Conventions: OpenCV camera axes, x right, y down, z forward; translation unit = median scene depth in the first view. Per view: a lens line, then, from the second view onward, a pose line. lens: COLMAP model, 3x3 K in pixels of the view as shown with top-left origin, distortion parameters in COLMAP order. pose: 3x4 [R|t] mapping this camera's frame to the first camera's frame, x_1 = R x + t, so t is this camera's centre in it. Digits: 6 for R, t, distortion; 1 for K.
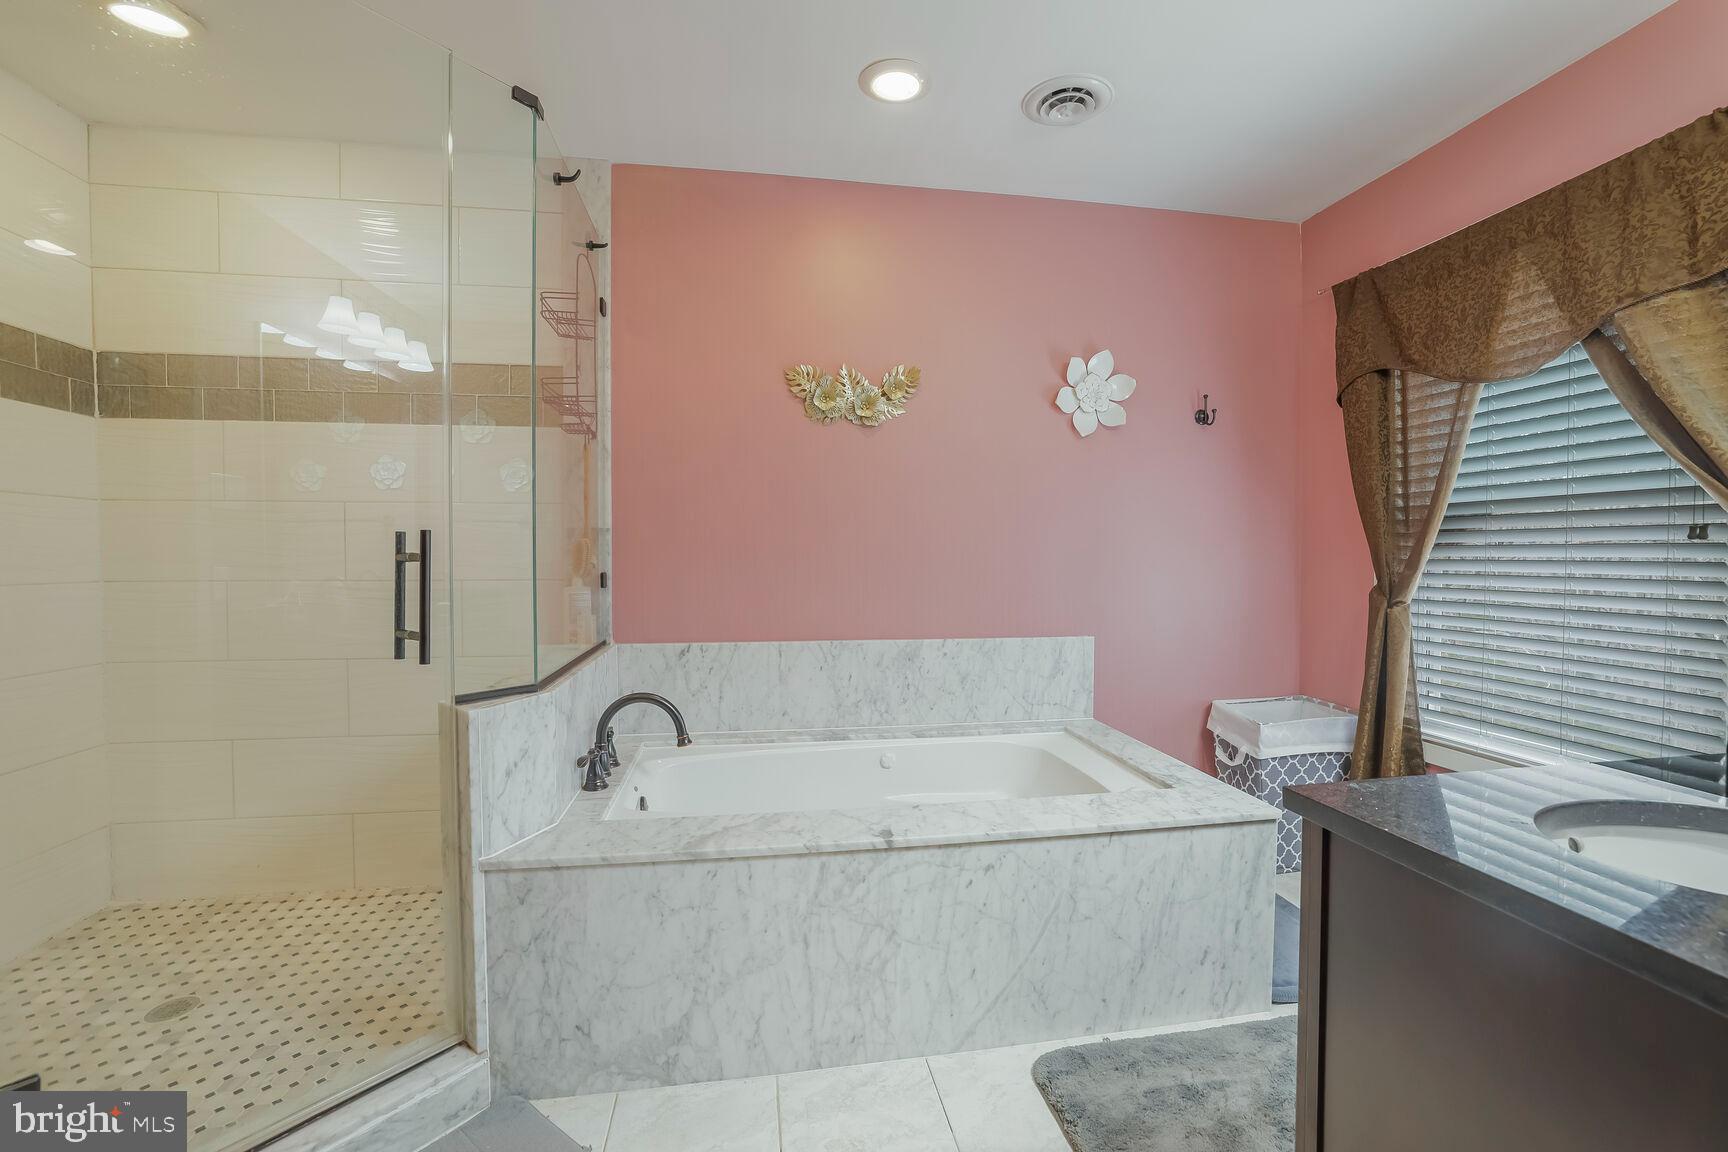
lens RADIAL K [[732.9, 0, 861.9], [0, 732.9, 569.1], [0, 0, 1]] dist [-0.036231, 0.008557]
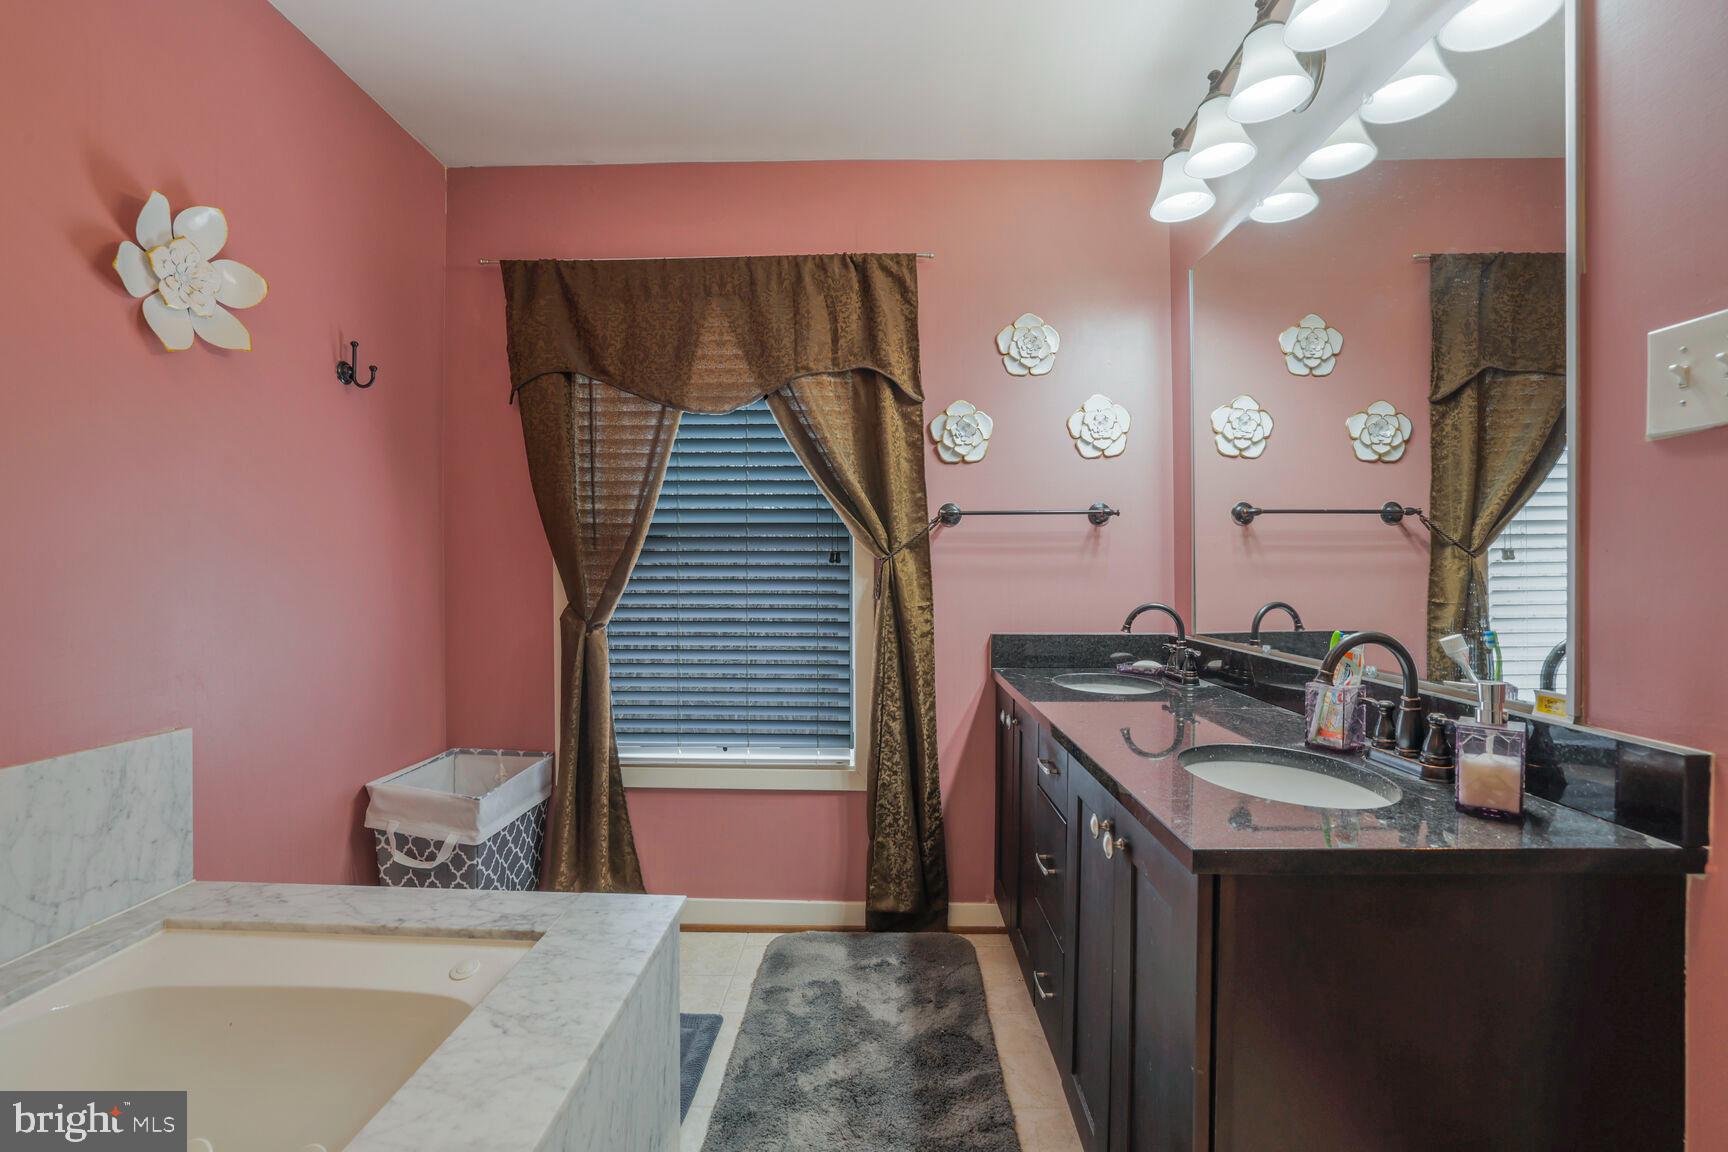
lens RADIAL K [[732.9, 0, 862.0], [0, 732.9, 574.9], [0, 0, 1]] dist [-0.036231, 0.008557]
pose [[0.188763, 0.000192, 0.982023, -0.130954], [0.022368, 0.999740, -0.004495, -0.008209], [-0.981768, 0.022814, 0.188709, 0.511999]]
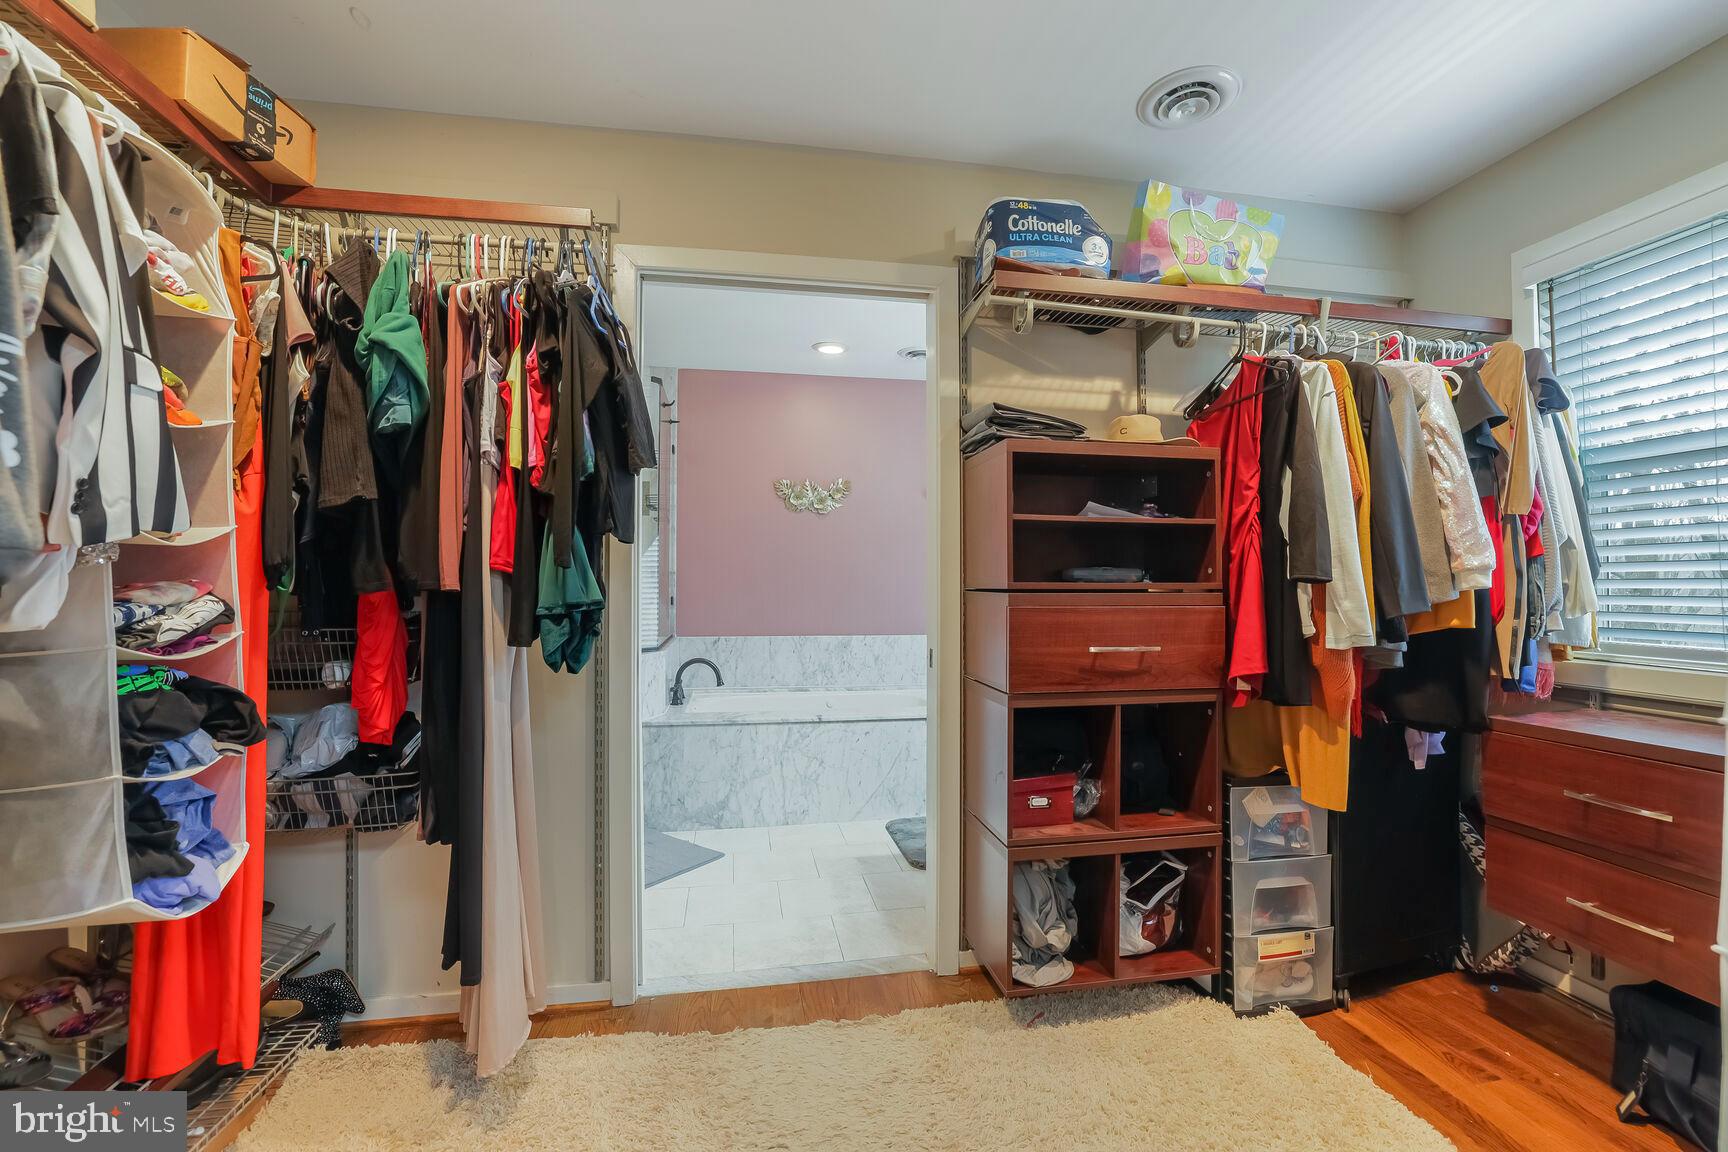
lens RADIAL K [[732.9, 0, 864.7], [0, 732.9, 571.5], [0, 0, 1]] dist [-0.036231, 0.008557]
pose [[0.999829, 0.002527, 0.018332, 0.097197], [-0.001884, 0.999385, -0.035026, 0.006061], [-0.018409, 0.034986, 0.999218, -0.907903]]
